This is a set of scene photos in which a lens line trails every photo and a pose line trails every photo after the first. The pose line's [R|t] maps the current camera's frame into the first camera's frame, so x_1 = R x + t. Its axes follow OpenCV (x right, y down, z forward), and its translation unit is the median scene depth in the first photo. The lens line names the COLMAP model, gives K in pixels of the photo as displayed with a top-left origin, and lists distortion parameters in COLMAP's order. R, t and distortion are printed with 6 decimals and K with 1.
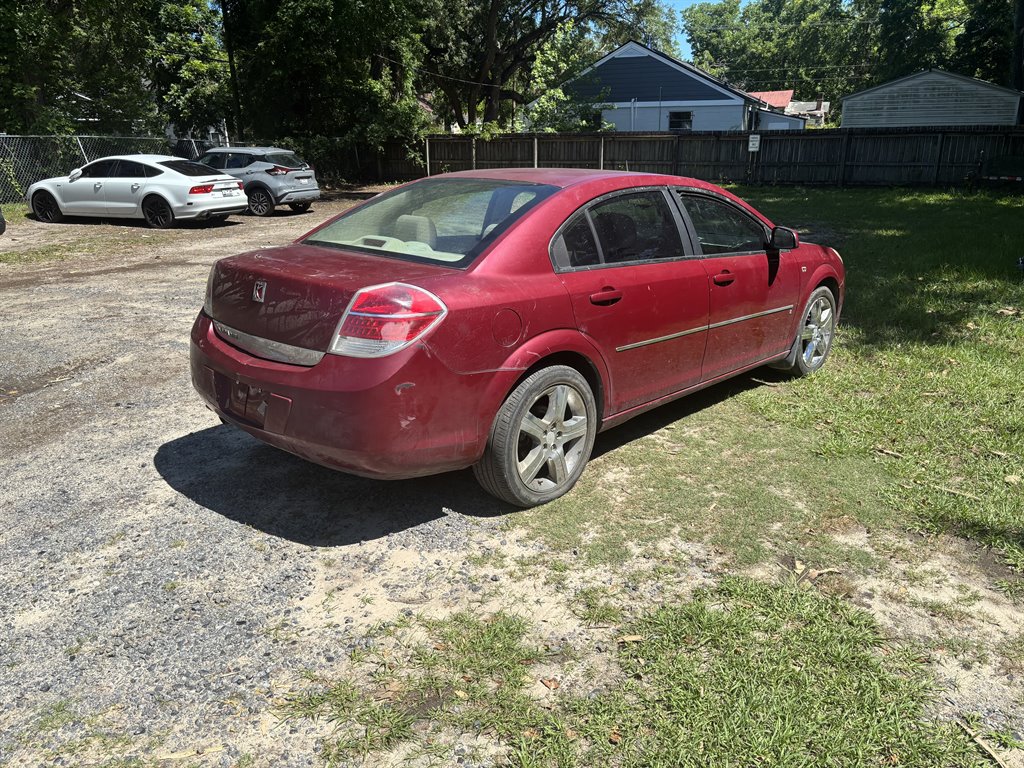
lens RADIAL K [[785.8, 0, 512.3], [0, 785.8, 360.1], [0, 0, 1]] dist [0.044621, -0.059893]
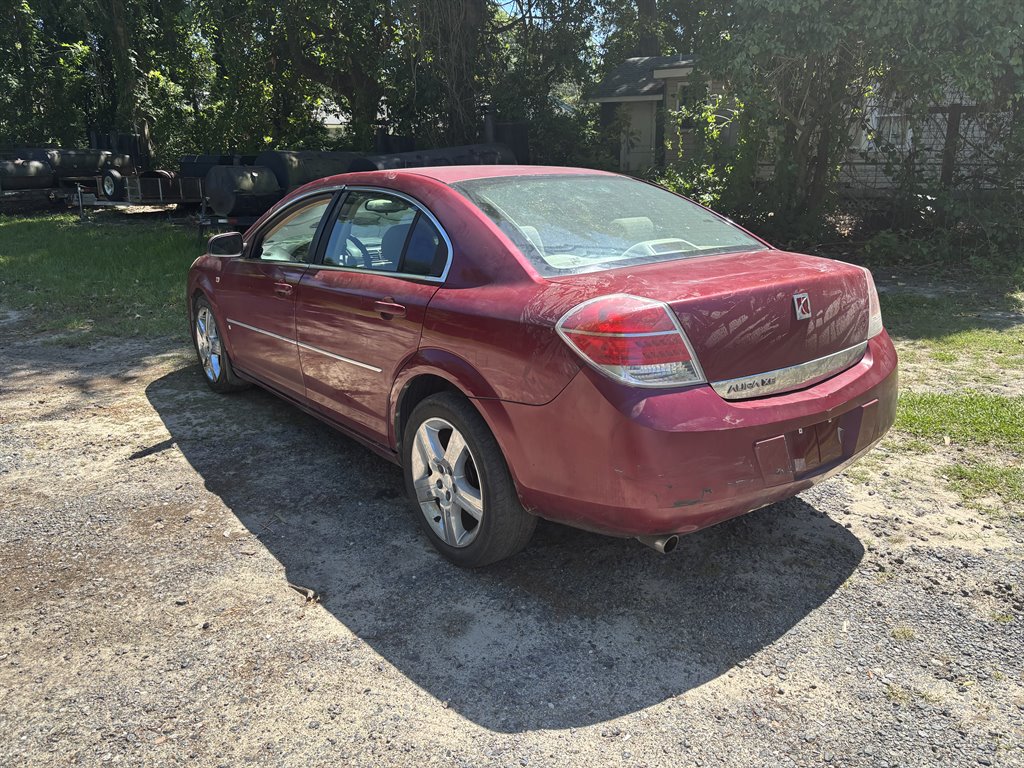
lens RADIAL K [[785.8, 0, 512.3], [0, 785.8, 360.1], [0, 0, 1]] dist [0.044621, -0.059893]
pose [[0.156919, -0.243625, 0.957091, -0.236385], [0.274903, 0.941572, 0.194604, -0.056099], [-0.948581, 0.232570, 0.214724, 0.231822]]
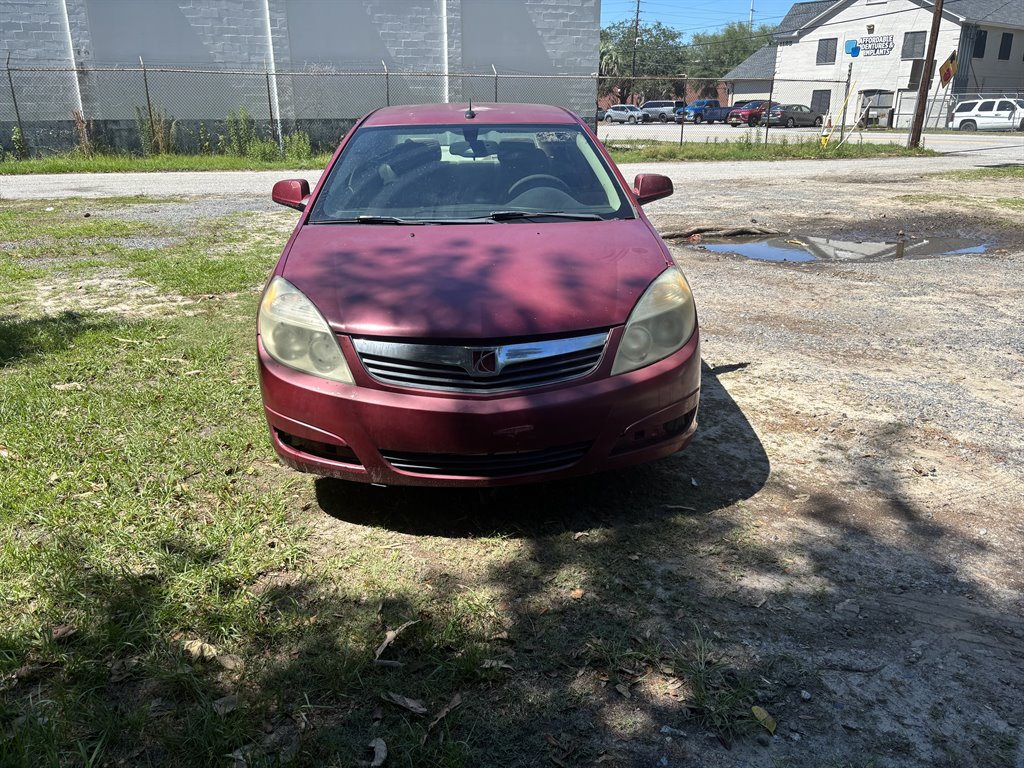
lens RADIAL K [[785.8, 0, 512.3], [0, 785.8, 360.1], [0, 0, 1]] dist [0.044621, -0.059893]
pose [[-0.676072, 0.236887, -0.697718, 0.241193], [-0.184523, 0.862308, 0.471567, -0.130282], [0.713356, 0.447559, -0.539272, 0.505640]]
